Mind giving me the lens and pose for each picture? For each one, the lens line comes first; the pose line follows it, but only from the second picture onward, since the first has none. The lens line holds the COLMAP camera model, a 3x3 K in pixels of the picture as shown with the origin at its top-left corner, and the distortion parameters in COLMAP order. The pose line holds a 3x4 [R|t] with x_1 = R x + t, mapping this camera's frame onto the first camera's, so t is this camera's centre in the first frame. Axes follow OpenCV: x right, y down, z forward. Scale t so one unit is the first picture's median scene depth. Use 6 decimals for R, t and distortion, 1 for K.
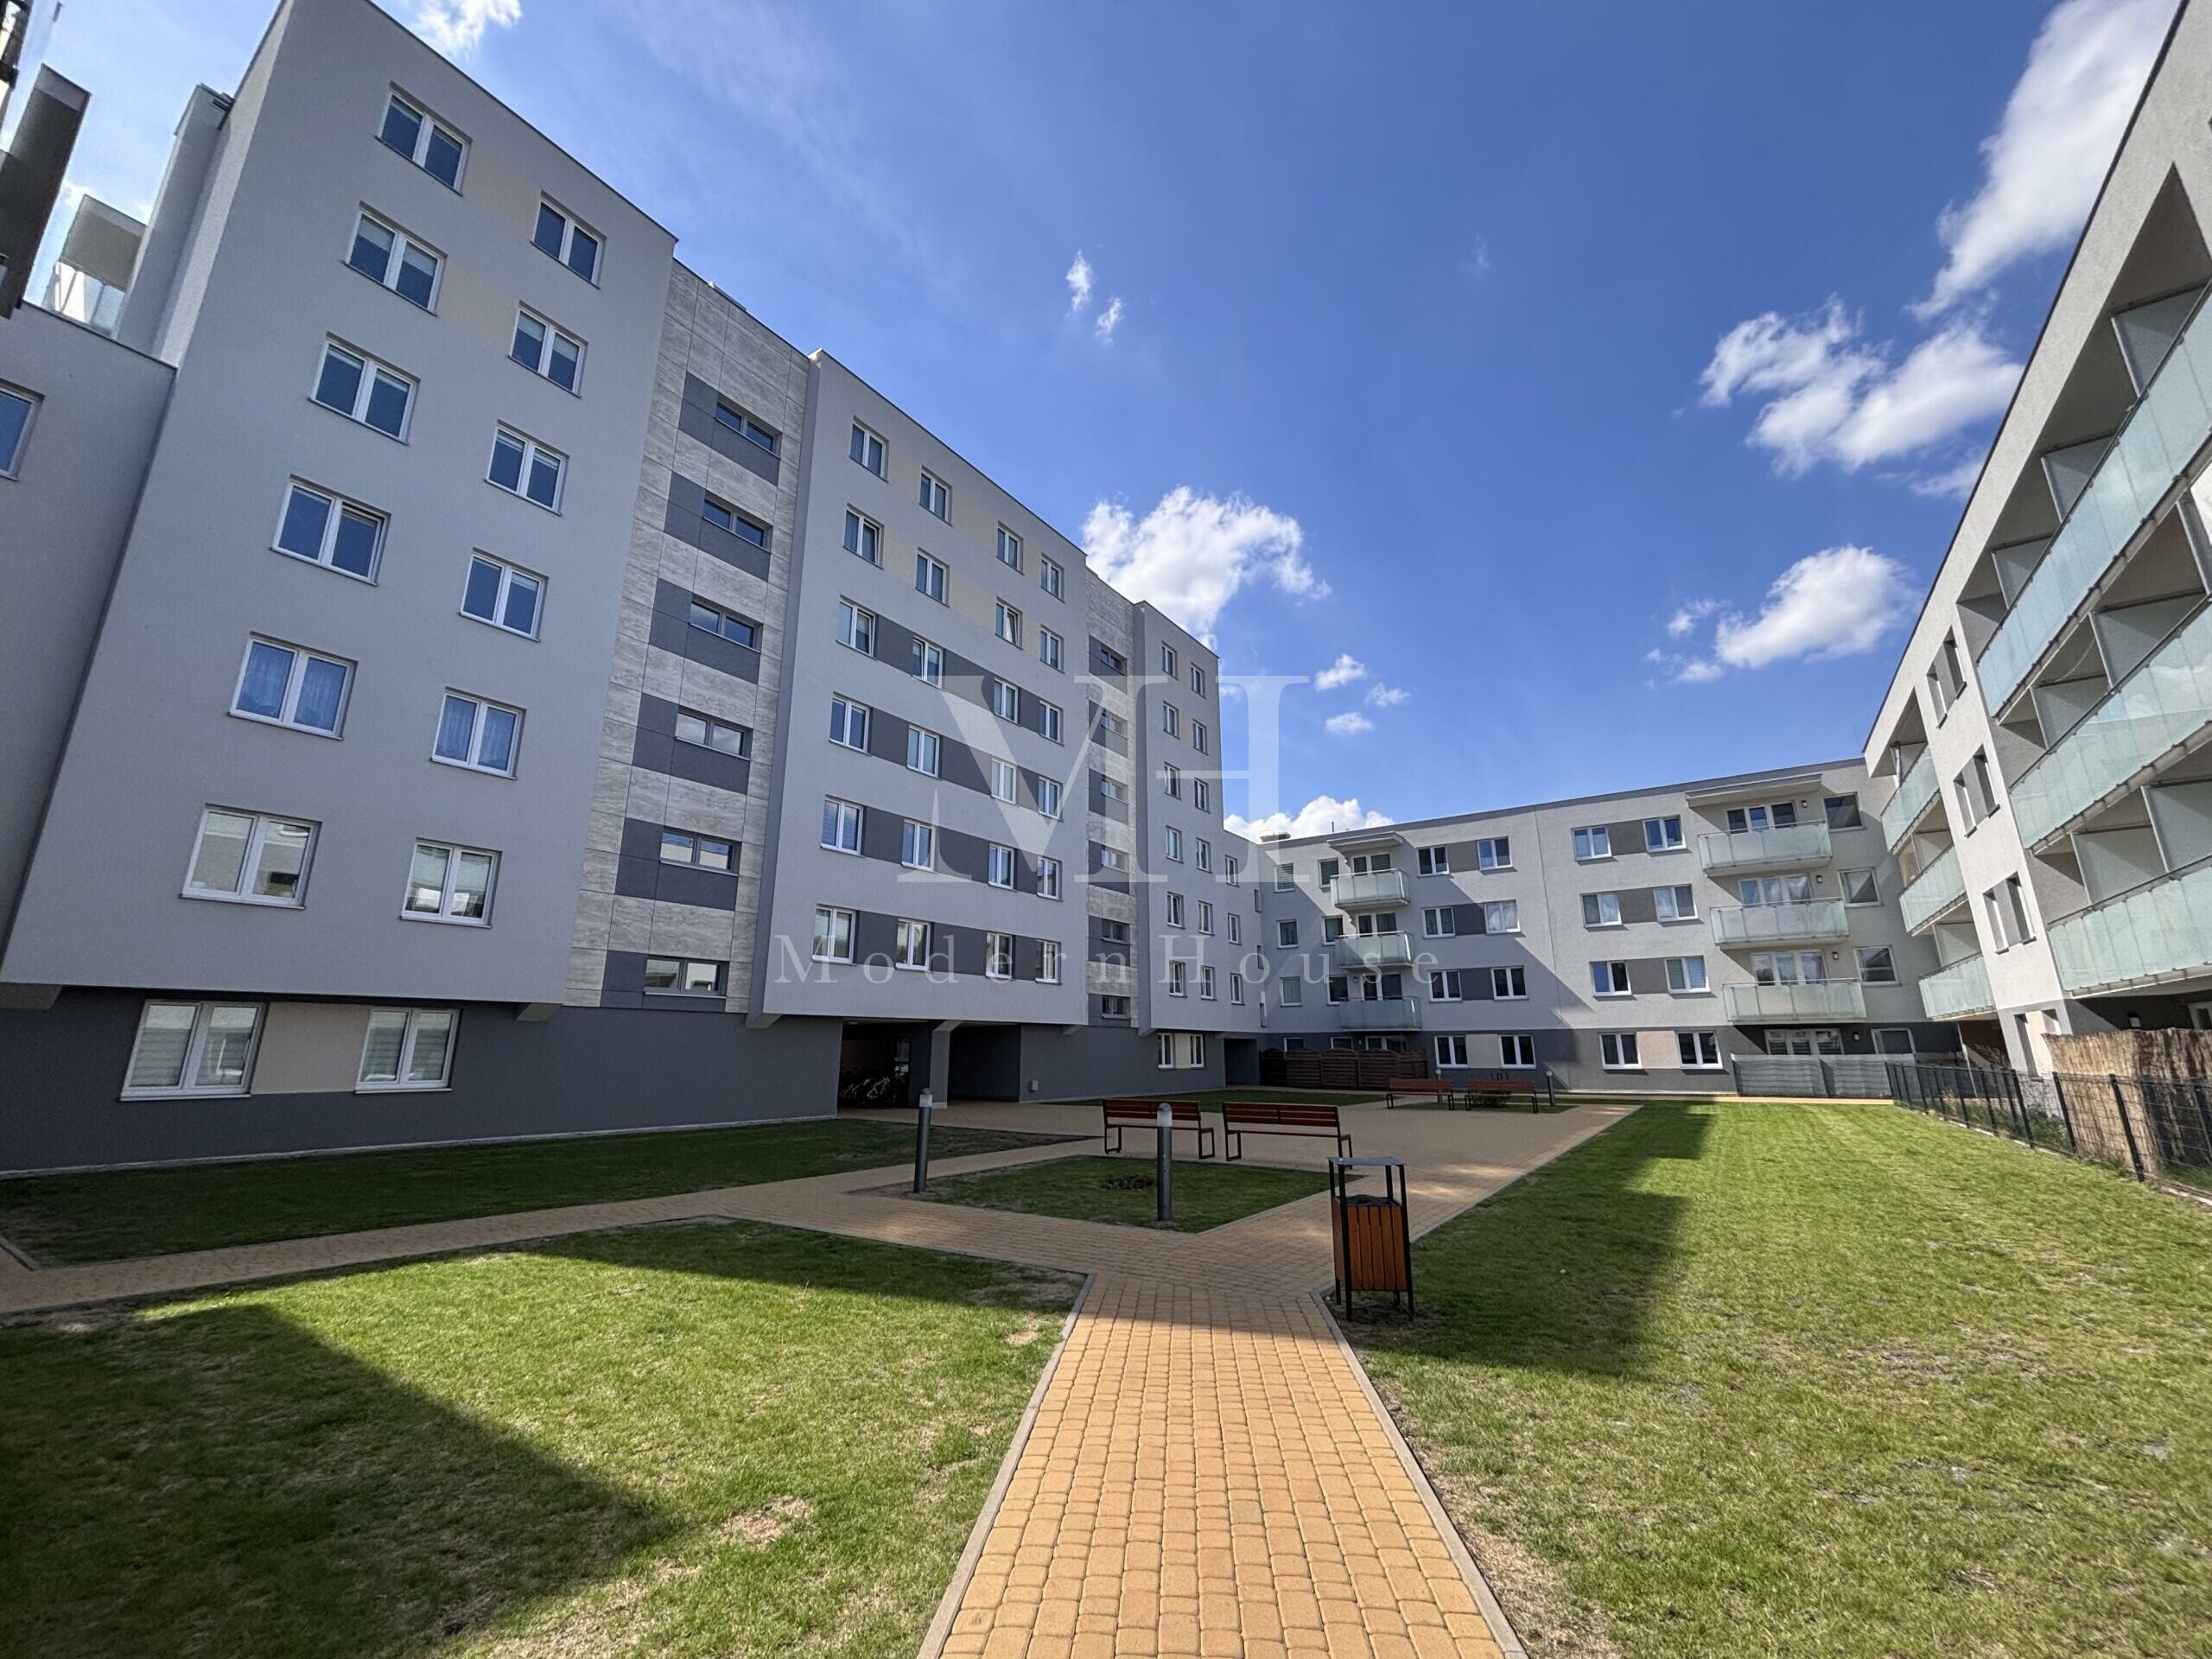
lens RADIAL K [[894.9, 0, 1107.2], [0, 894.9, 837.7], [0, 0, 1]] dist [-0.000711, 0.000685]
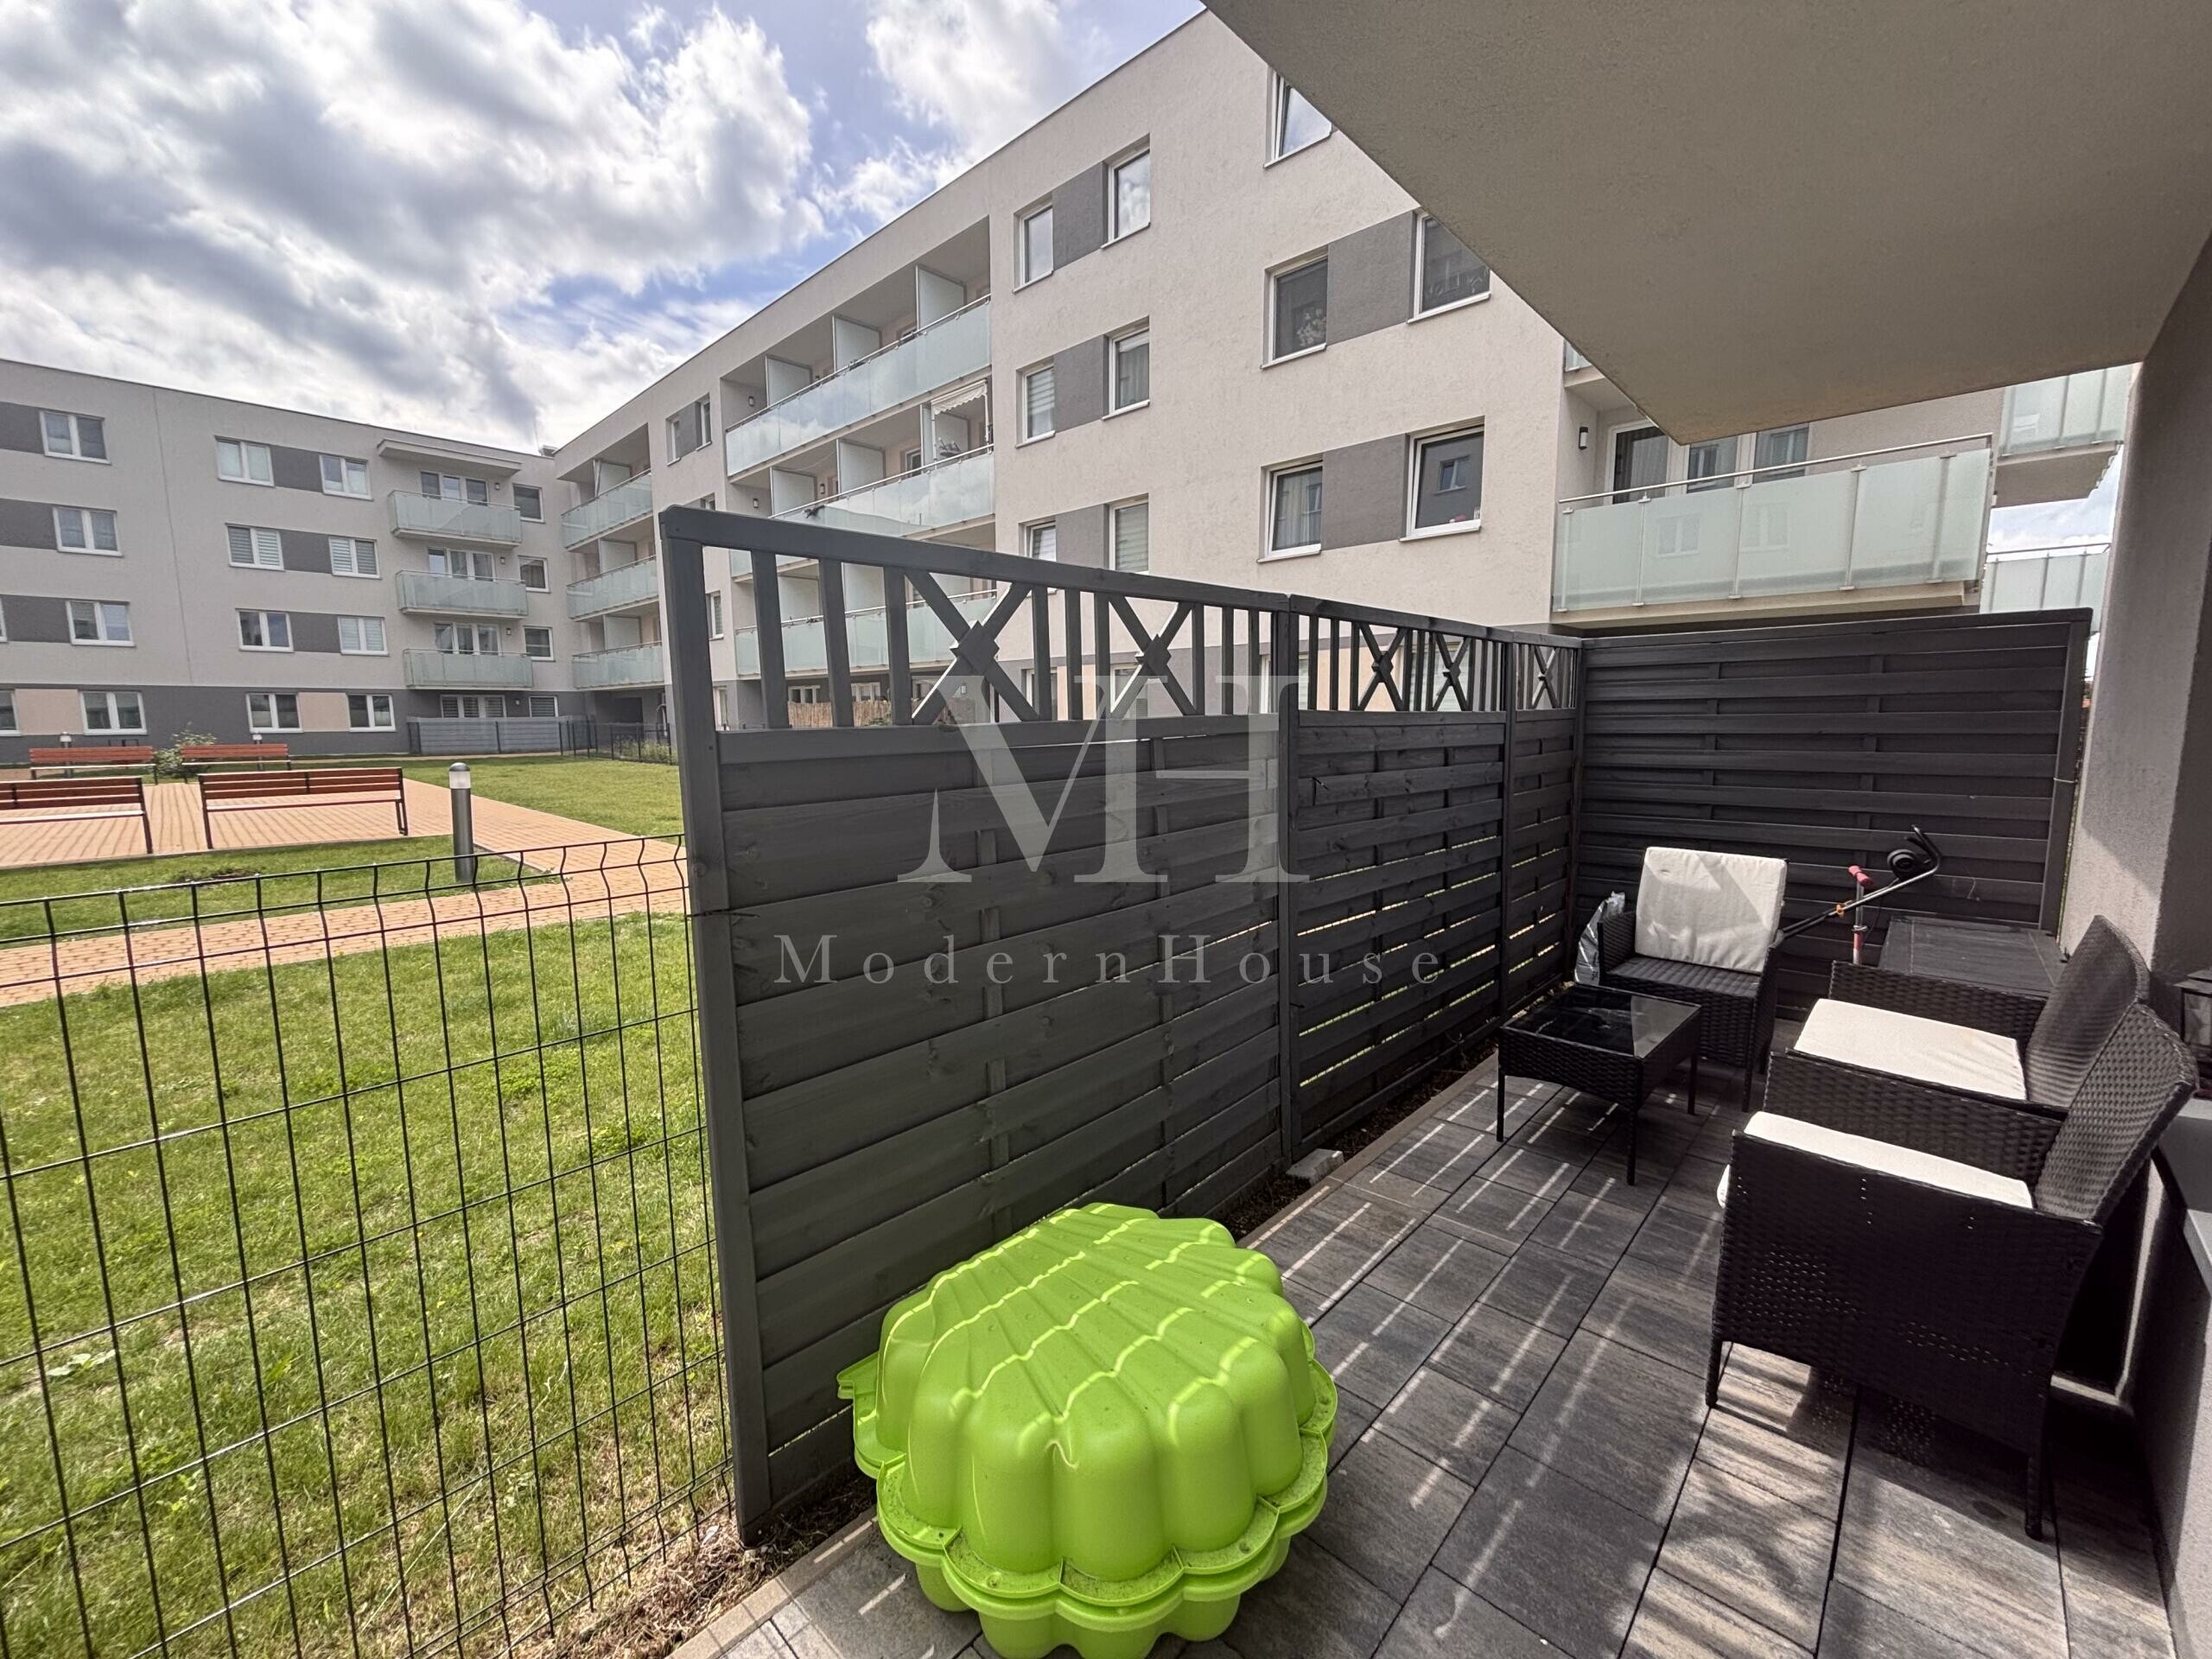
lens RADIAL K [[894.9, 0, 1096.8], [0, 894.9, 832.9], [0, 0, 1]] dist [-0.000711, 0.000685]
pose [[0.159345, -0.124631, 0.979324, -0.265225], [-0.230361, 0.959921, 0.159644, 0.032603], [-0.959970, -0.251037, 0.124249, 0.111711]]
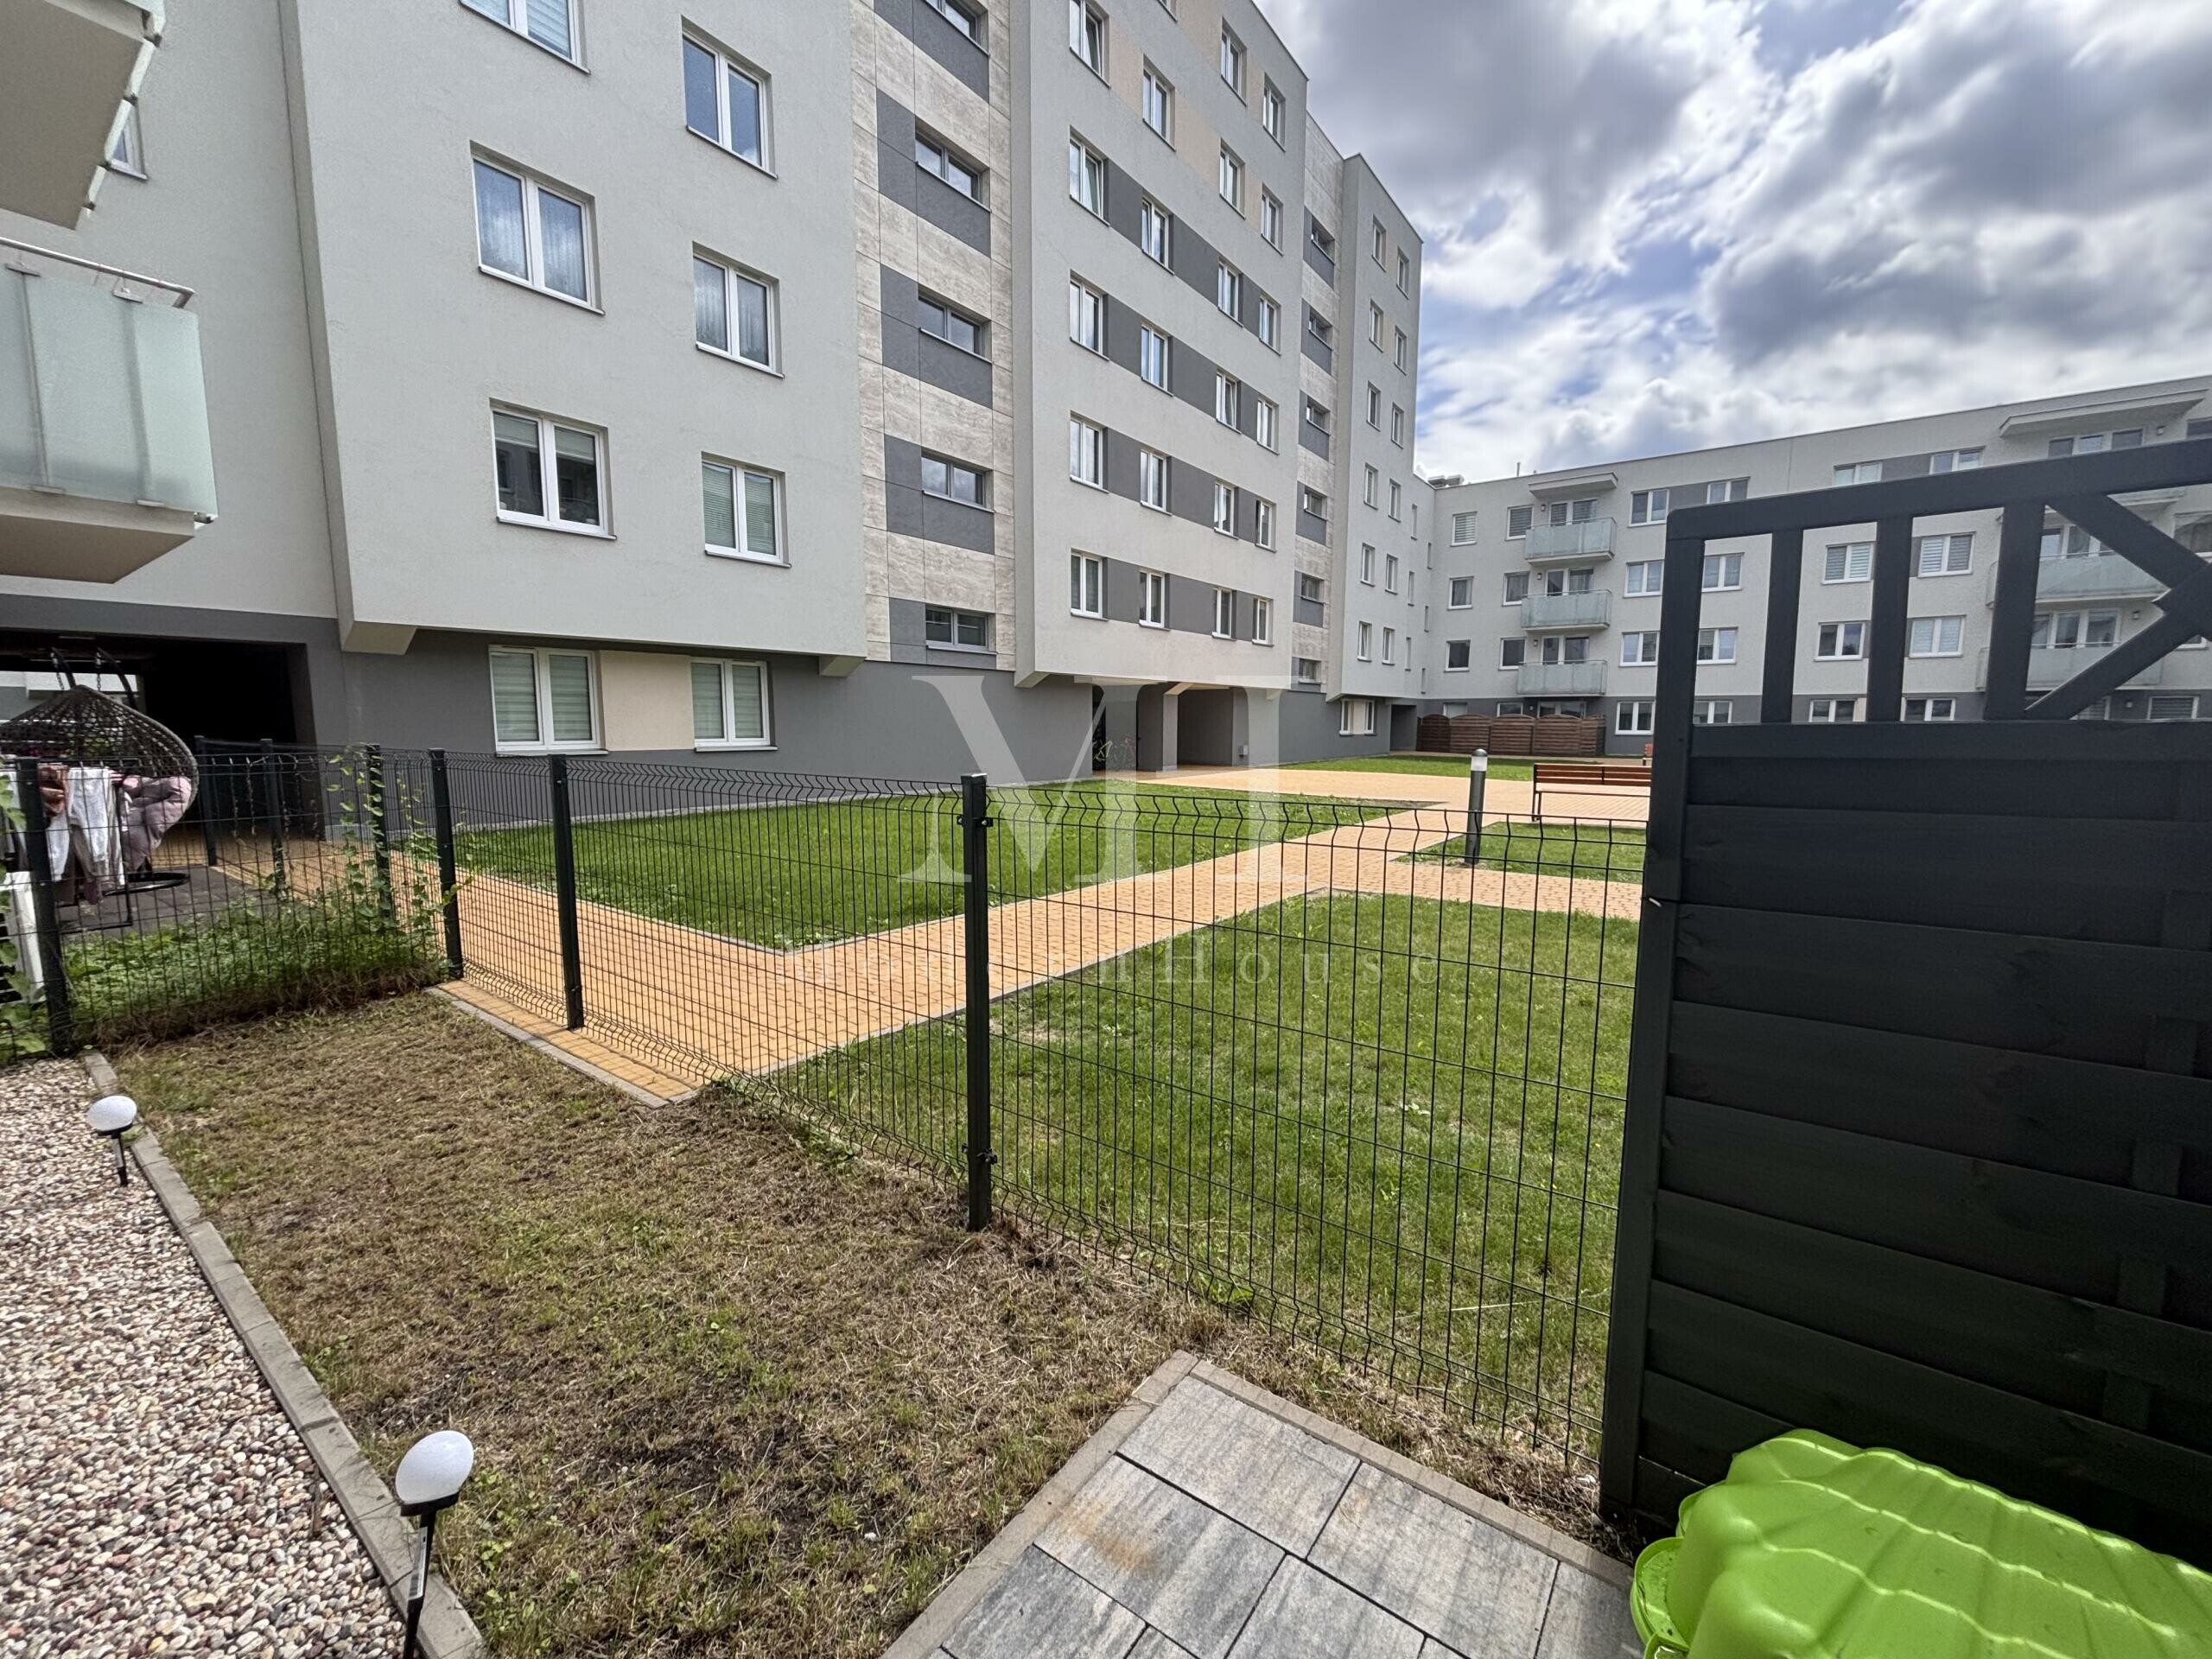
lens RADIAL K [[894.9, 0, 1100.6], [0, 894.9, 825.1], [0, 0, 1]] dist [-0.000711, 0.000685]
pose [[0.999139, 0.010094, -0.040235, -0.248248], [0.004366, 0.938965, 0.343985, 0.027144], [0.041251, -0.343865, 0.938113, 0.085775]]
